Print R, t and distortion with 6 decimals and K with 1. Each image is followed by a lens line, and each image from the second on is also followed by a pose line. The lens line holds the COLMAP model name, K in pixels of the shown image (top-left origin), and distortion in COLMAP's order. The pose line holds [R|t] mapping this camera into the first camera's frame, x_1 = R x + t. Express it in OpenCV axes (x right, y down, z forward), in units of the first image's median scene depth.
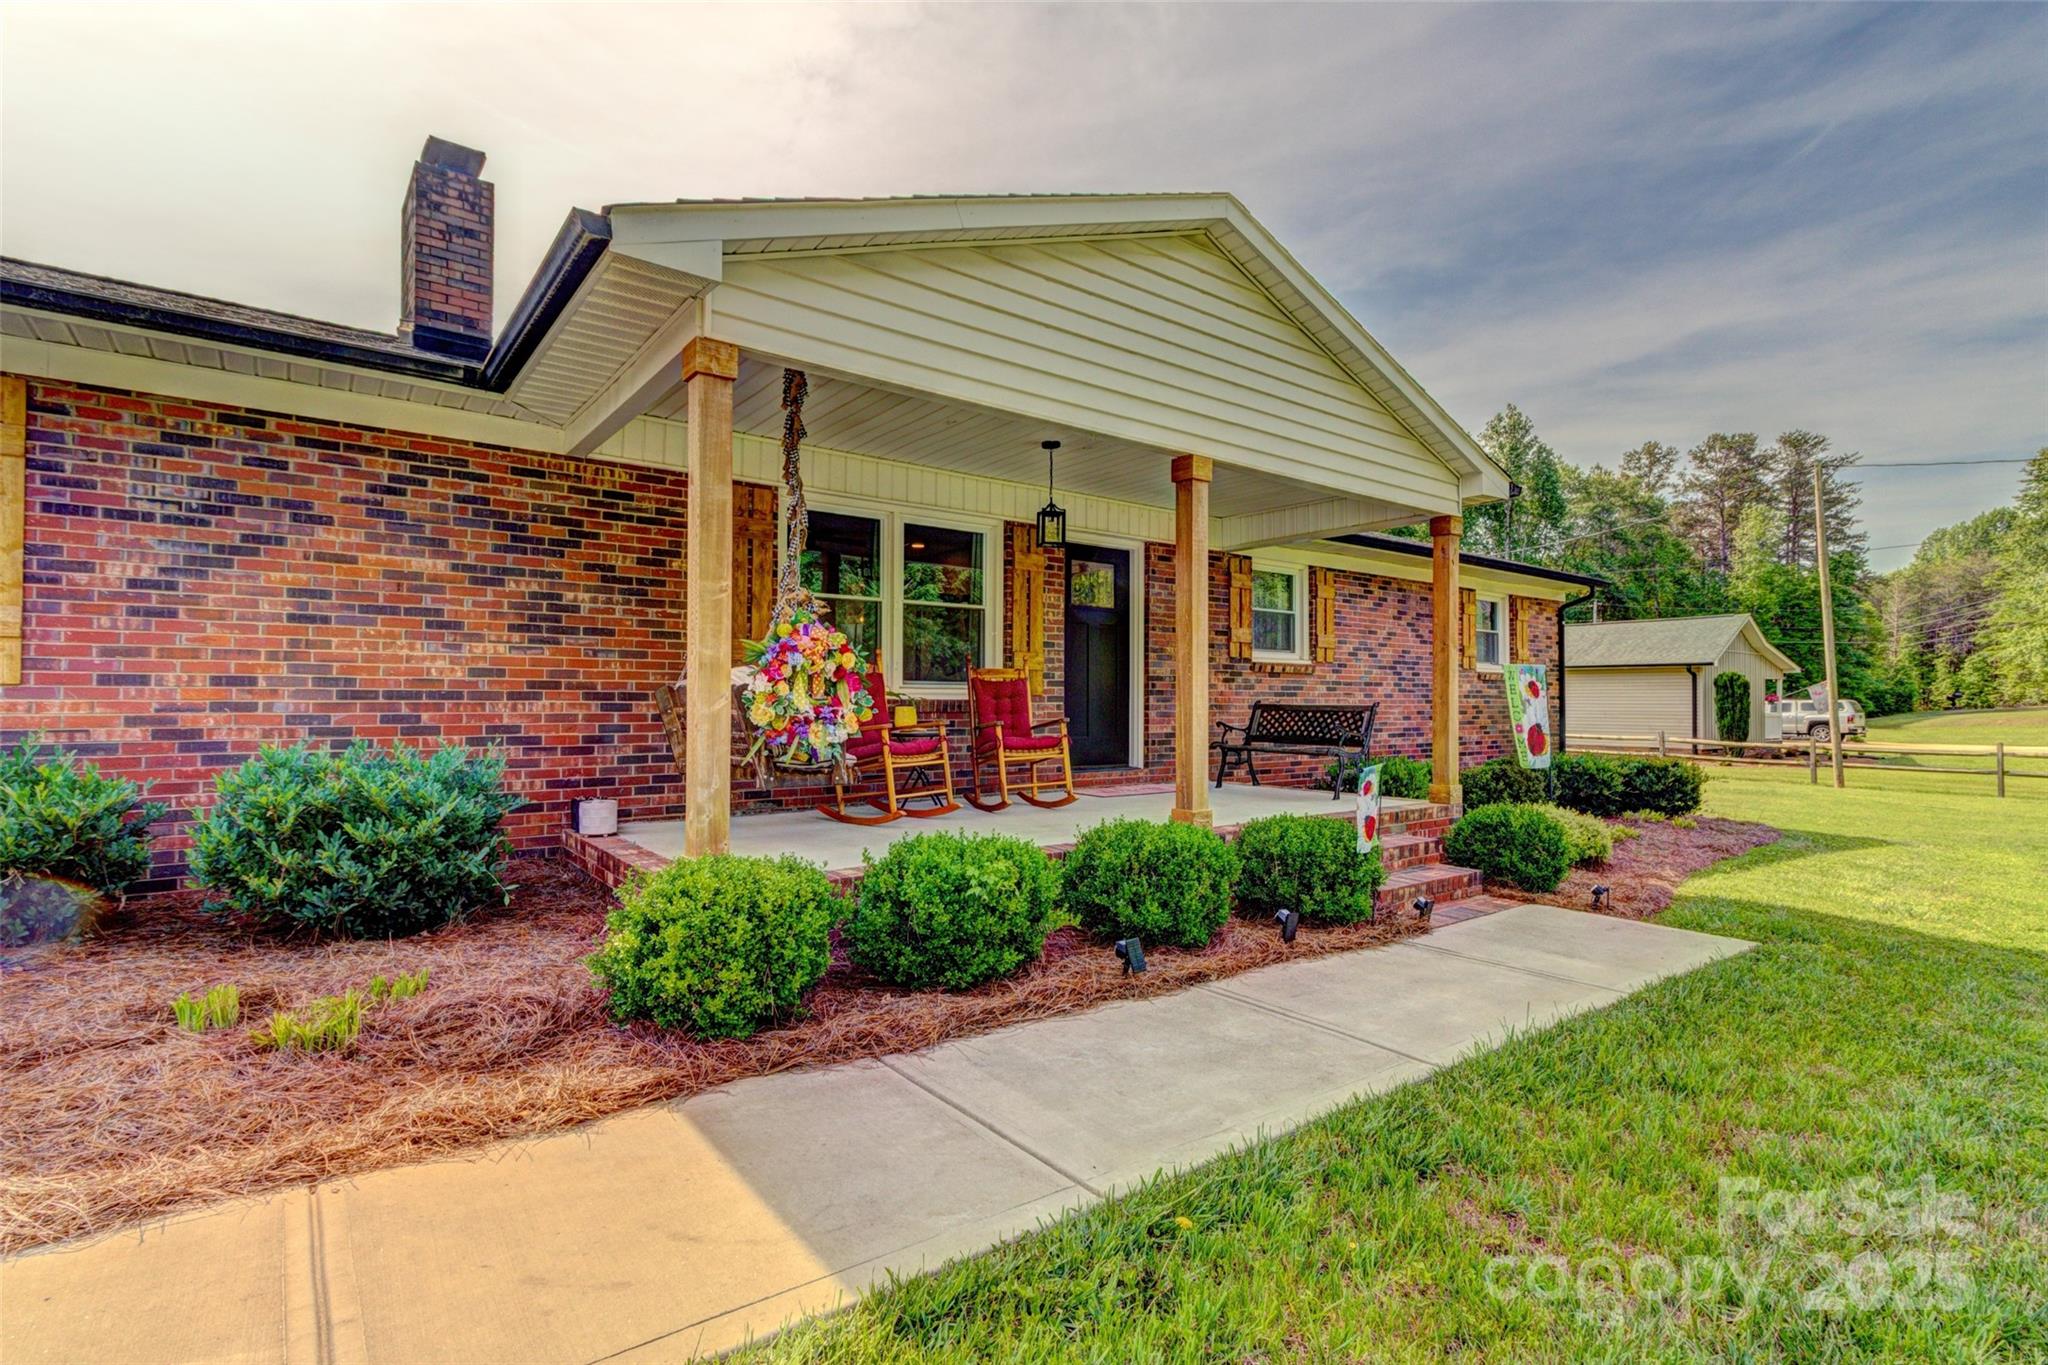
lens RADIAL K [[958.4, 0, 1024.0], [0, 958.4, 682.5], [0, 0, 1]] dist [0.002844, 0.000530]
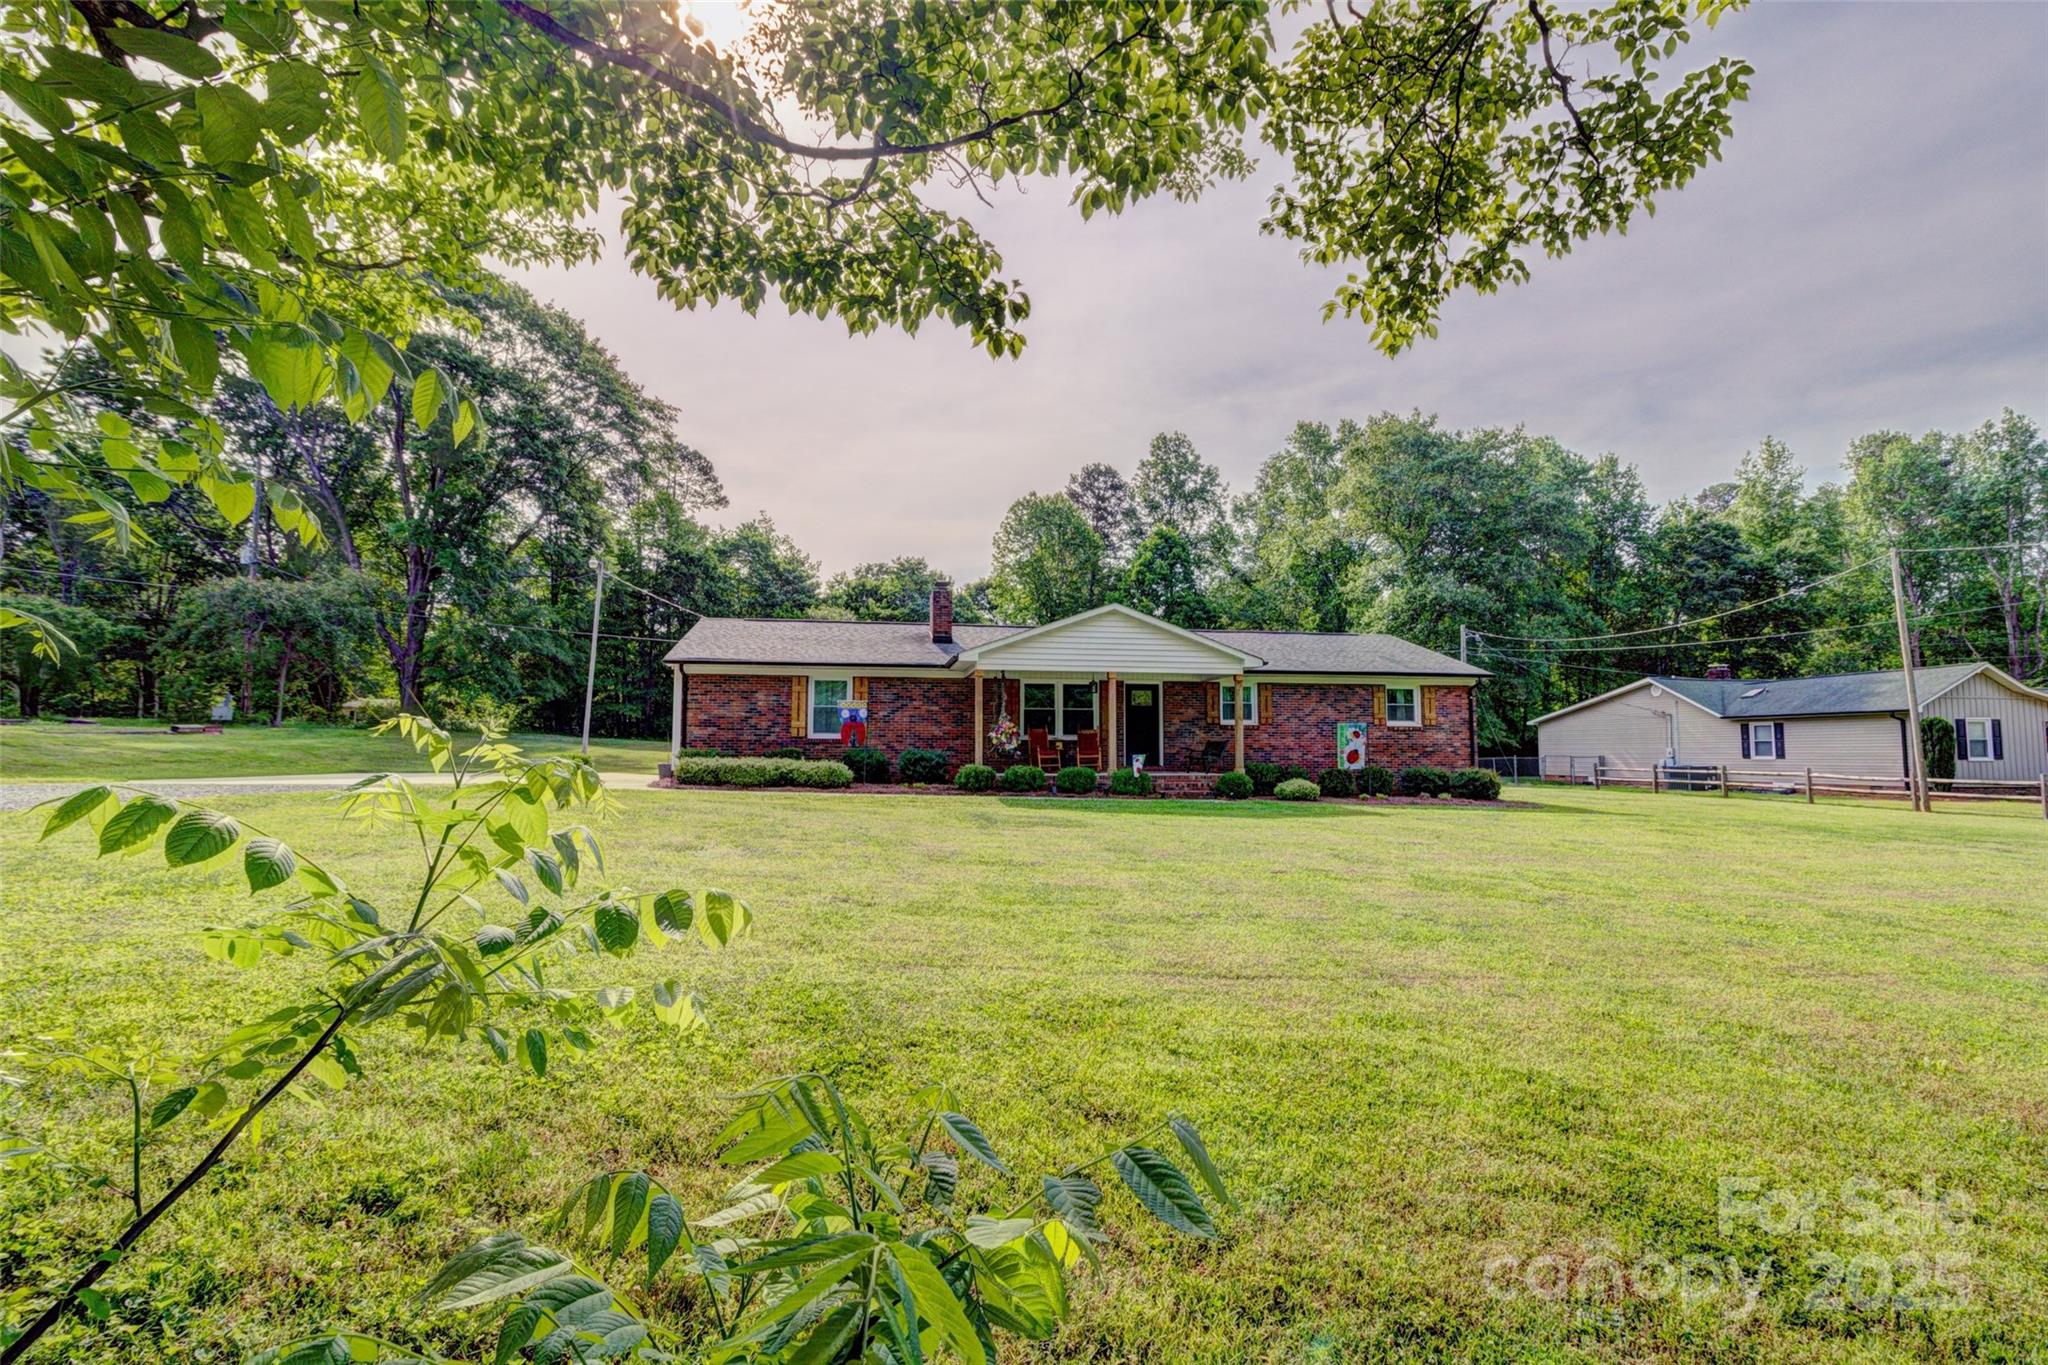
lens RADIAL K [[958.4, 0, 1024.0], [0, 958.4, 682.5], [0, 0, 1]] dist [0.002844, 0.000530]
pose [[0.884959, -0.037227, -0.464178, 1.390217], [0.010856, 0.998178, -0.059356, 0.016174], [0.465542, 0.047489, 0.883751, -2.102507]]
